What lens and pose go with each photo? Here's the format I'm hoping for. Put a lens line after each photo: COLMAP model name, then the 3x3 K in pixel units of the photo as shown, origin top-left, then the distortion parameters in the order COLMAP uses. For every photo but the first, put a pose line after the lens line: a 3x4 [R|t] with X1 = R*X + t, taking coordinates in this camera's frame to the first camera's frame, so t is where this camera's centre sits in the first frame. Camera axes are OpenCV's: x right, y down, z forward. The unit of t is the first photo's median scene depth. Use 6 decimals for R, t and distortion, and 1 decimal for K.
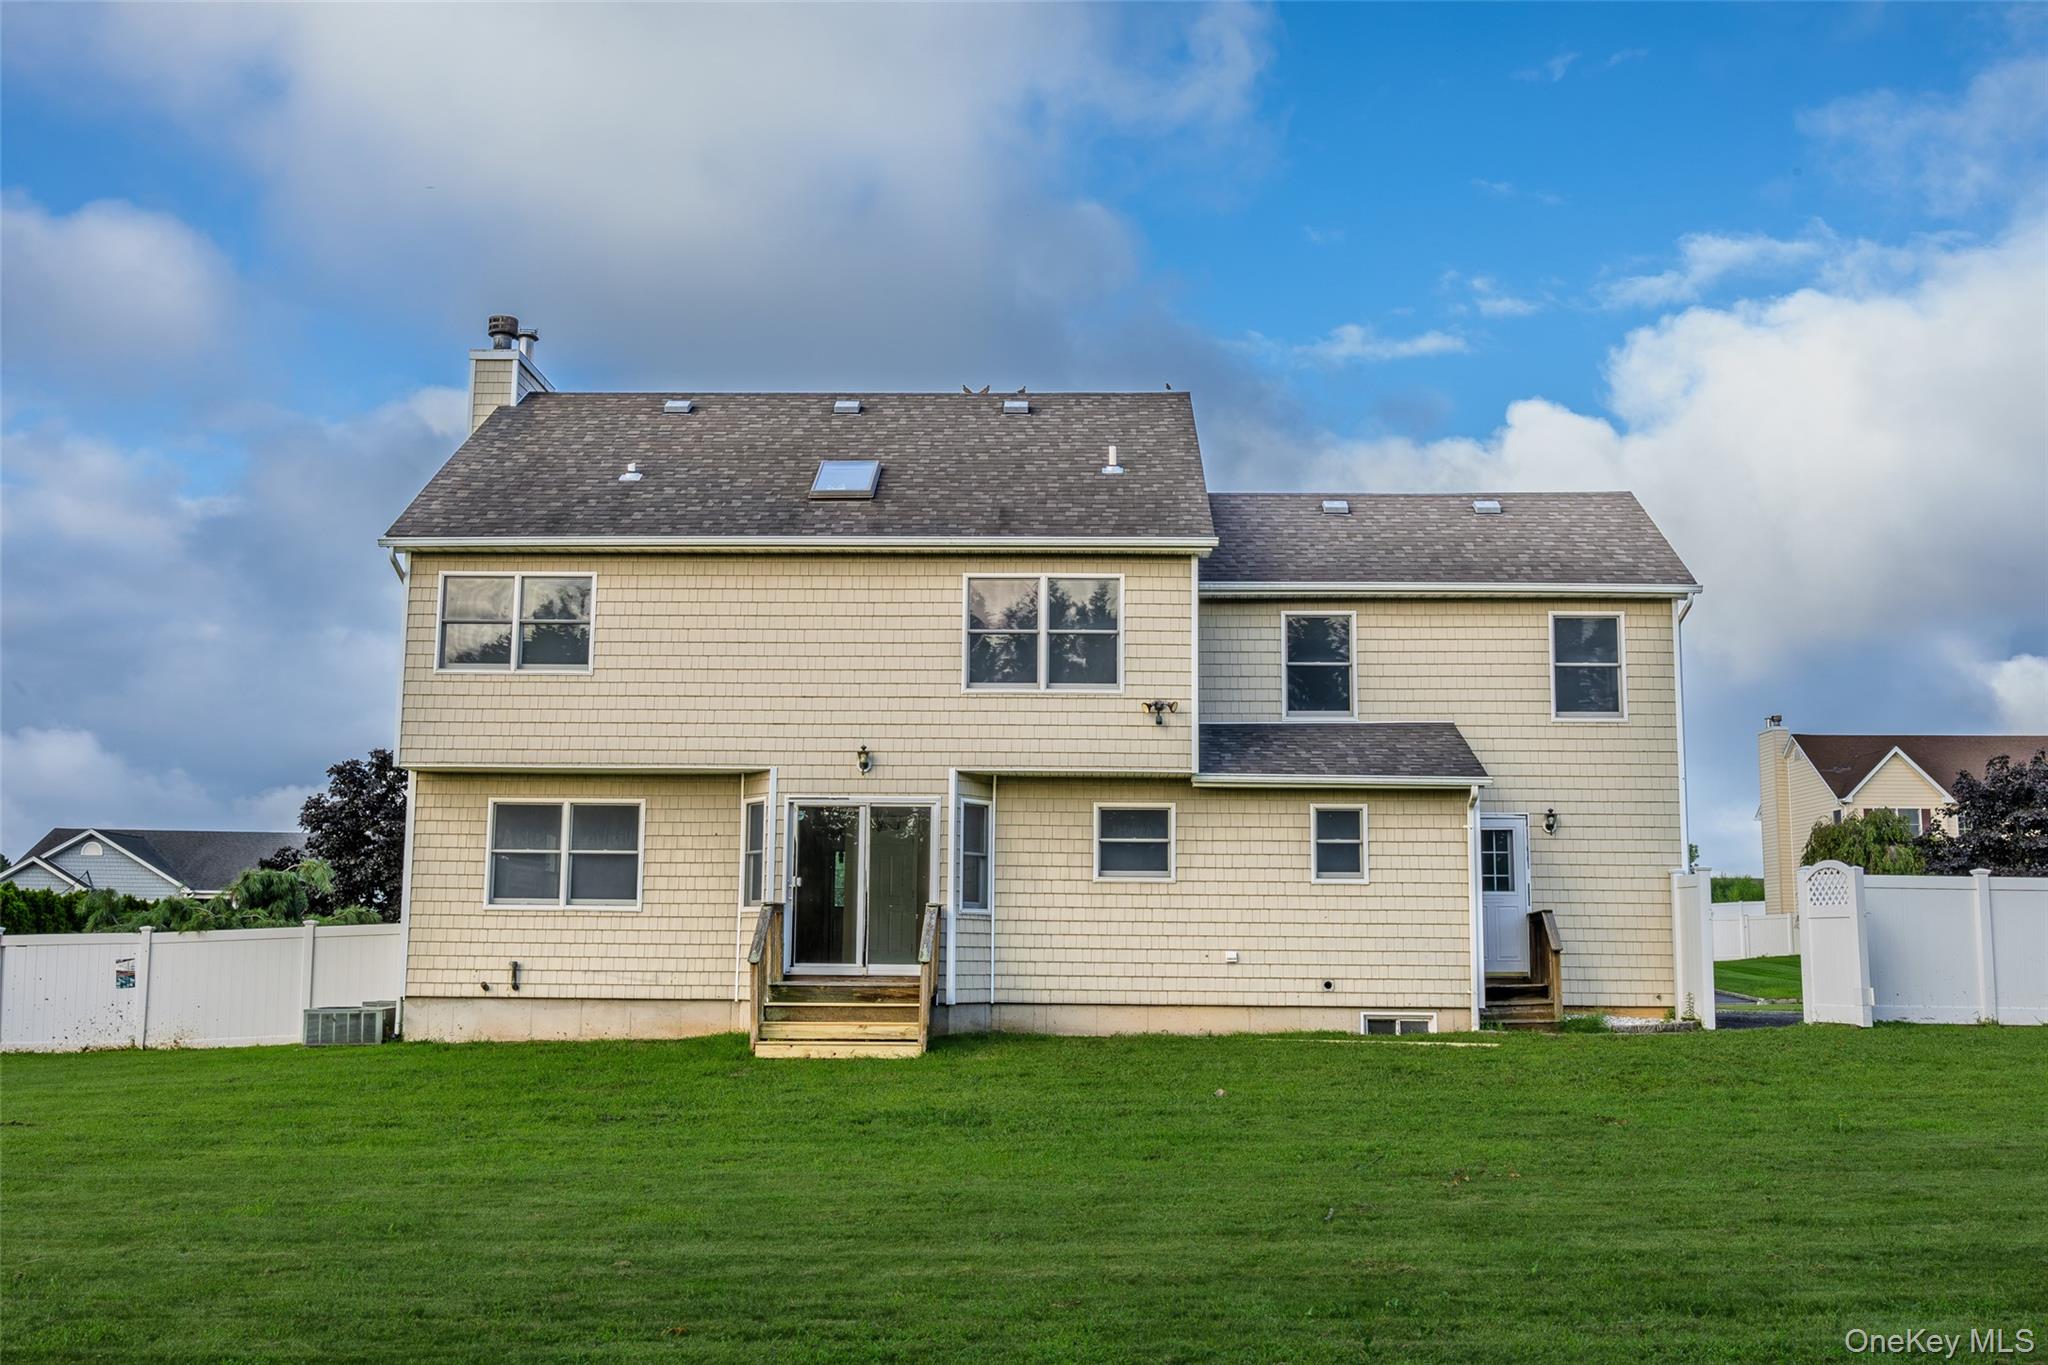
lens RADIAL K [[1965.4, 0, 1087.9], [0, 1965.4, 679.8], [0, 0, 1]] dist [-0.004249, 0.000000]
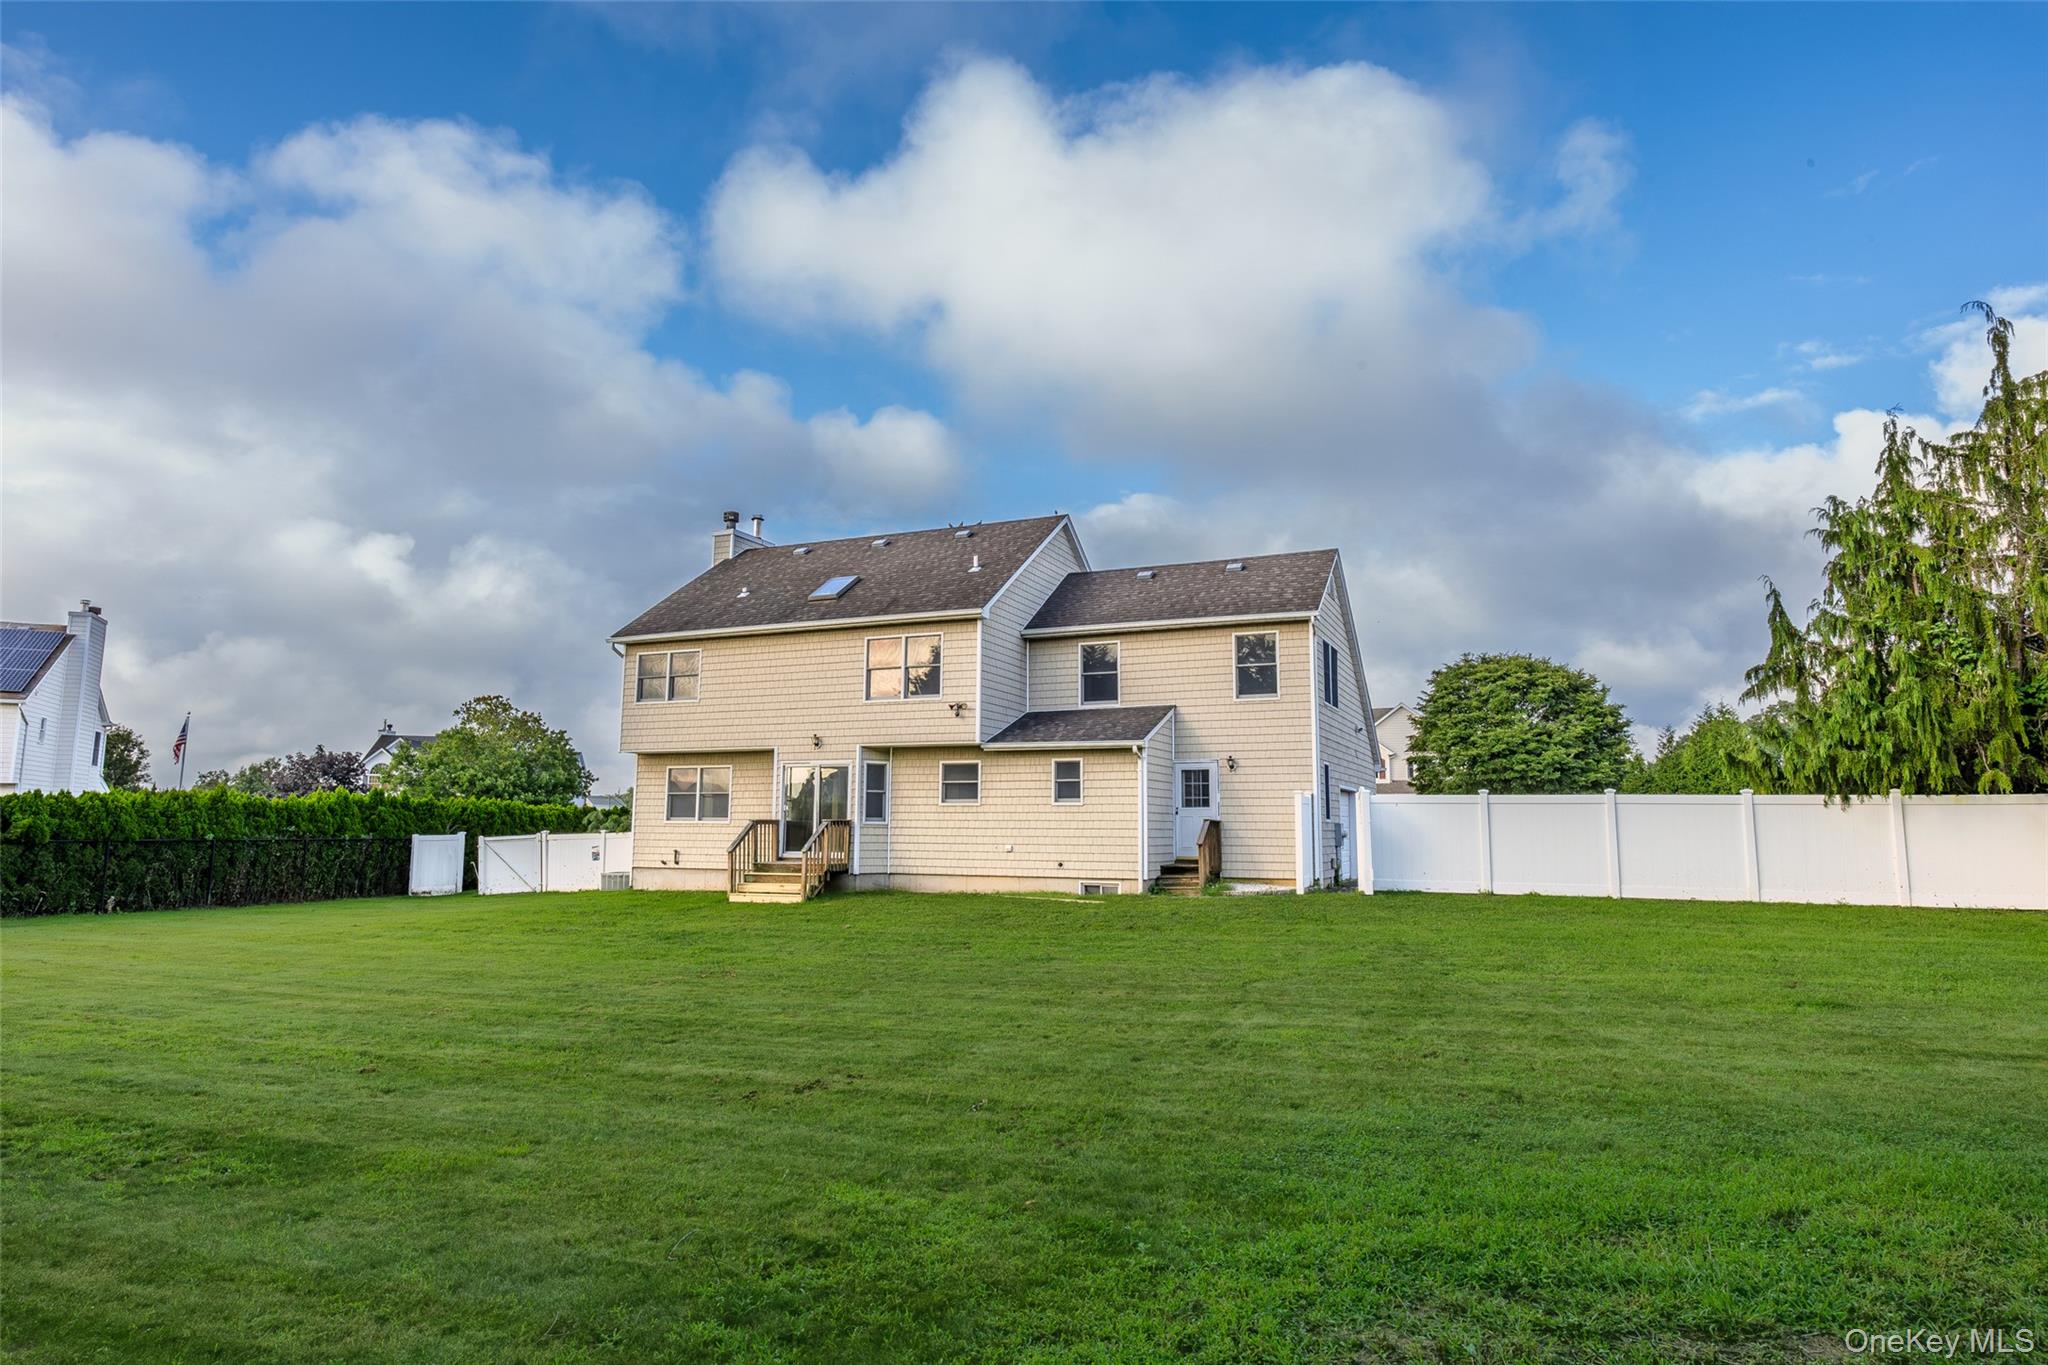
lens RADIAL K [[1217.4, 0, 1064.6], [0, 1217.4, 664.8], [0, 0, 1]] dist [-0.000755, -0.004502]
pose [[0.925456, -0.054447, -0.374923, 0.527045], [0.055641, 0.998422, -0.007651, -0.009729], [0.374747, -0.013781, 0.927025, 0.023071]]
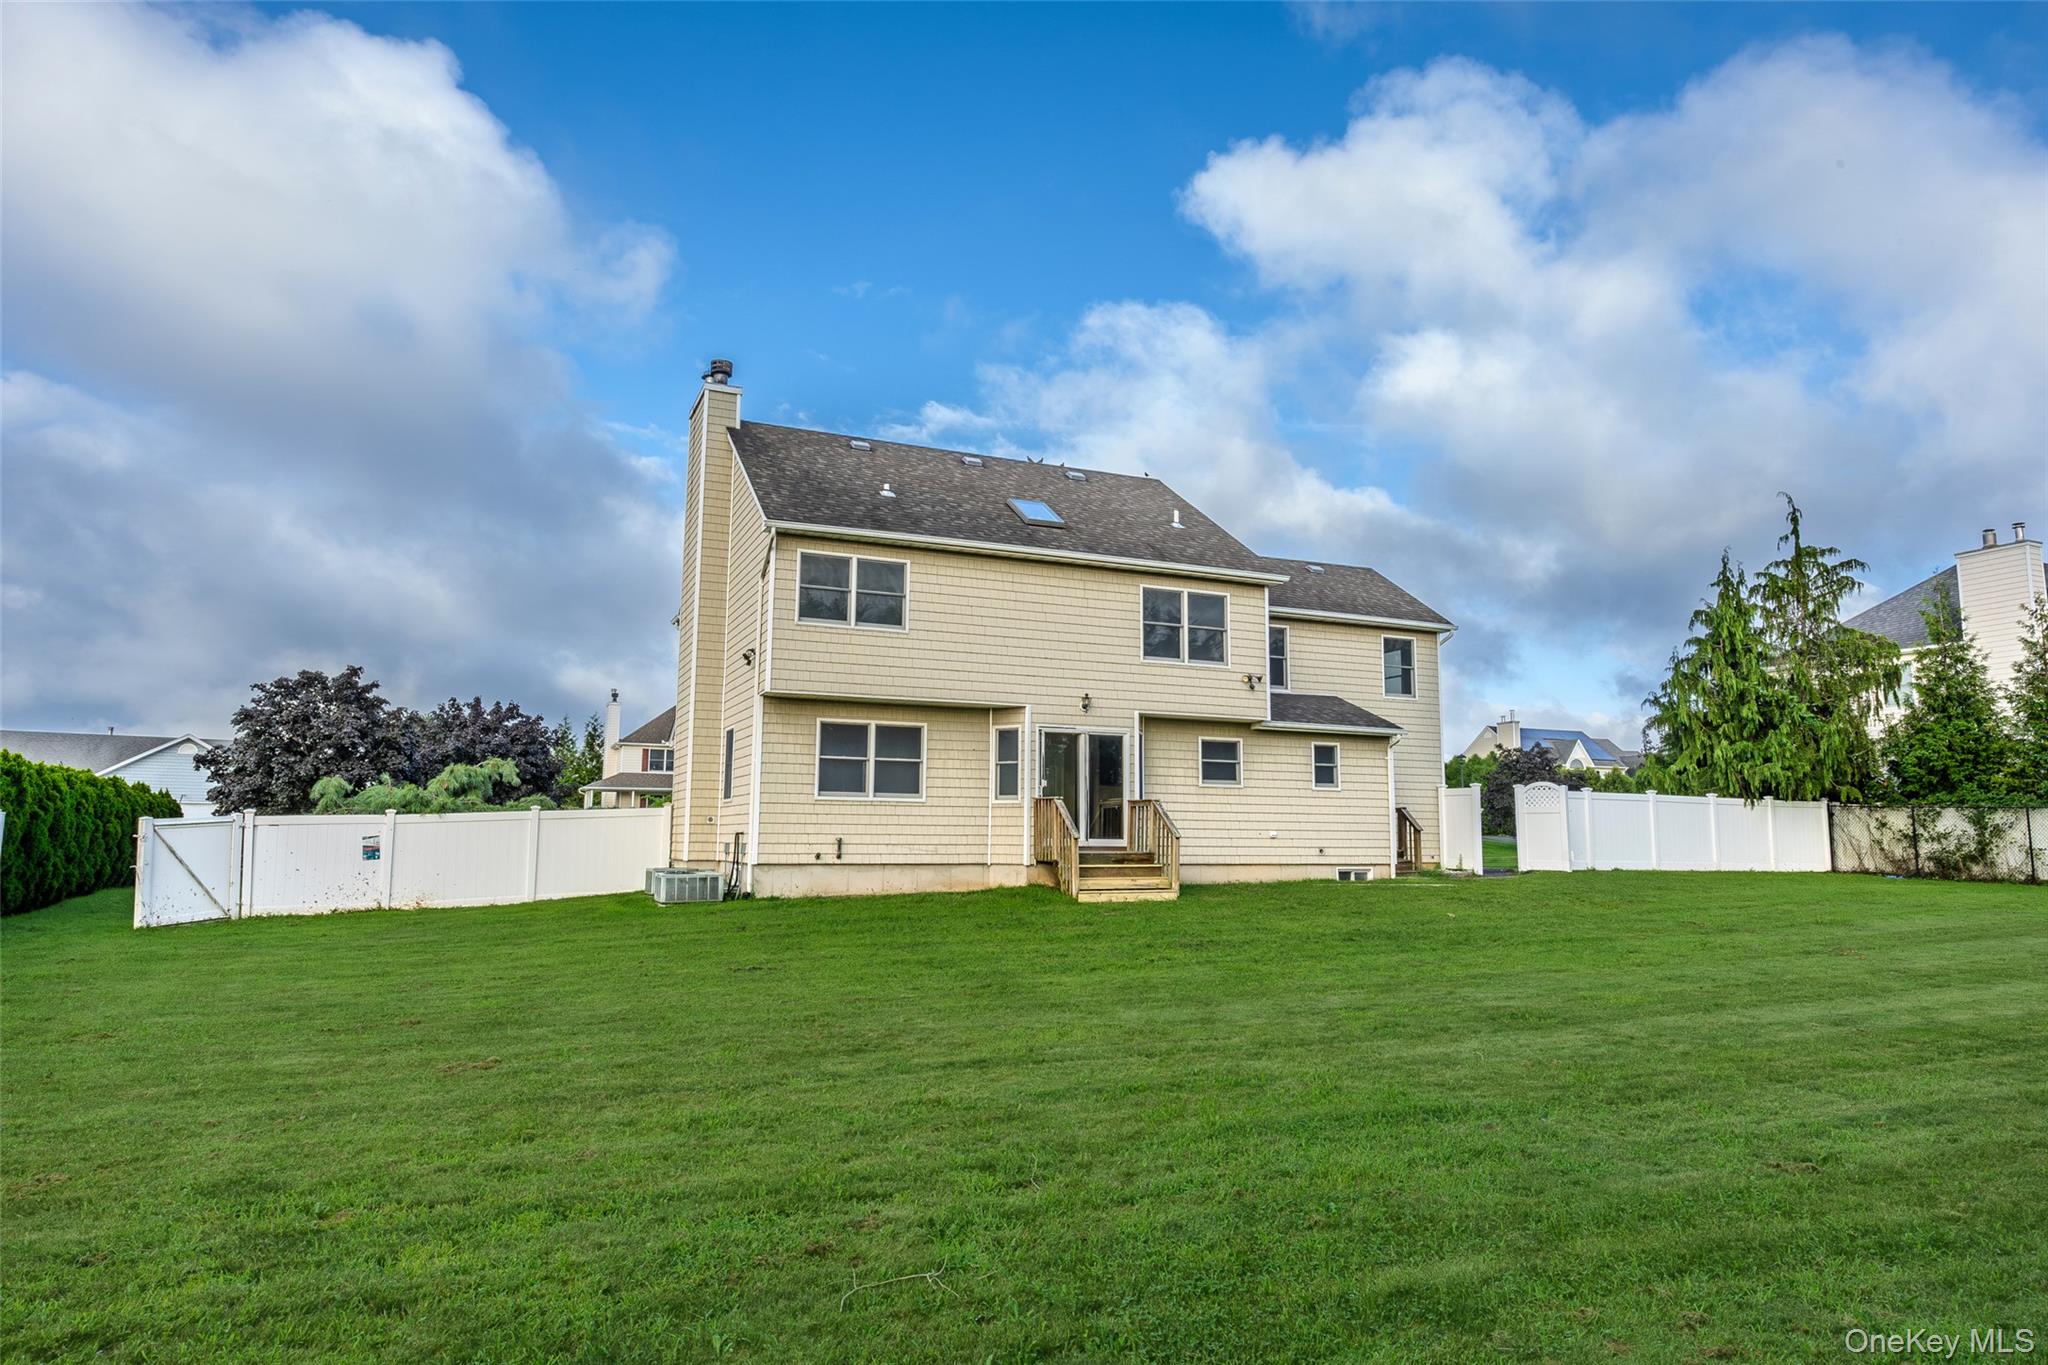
lens RADIAL K [[1217.4, 0, 1074.6], [0, 1217.4, 676.1], [0, 0, 1]] dist [-0.000755, -0.004502]
pose [[0.902361, 0.055401, 0.427406, -0.508894], [-0.059848, 0.998203, -0.003035, 0.023118], [-0.426806, -0.022841, 0.904055, 0.161653]]
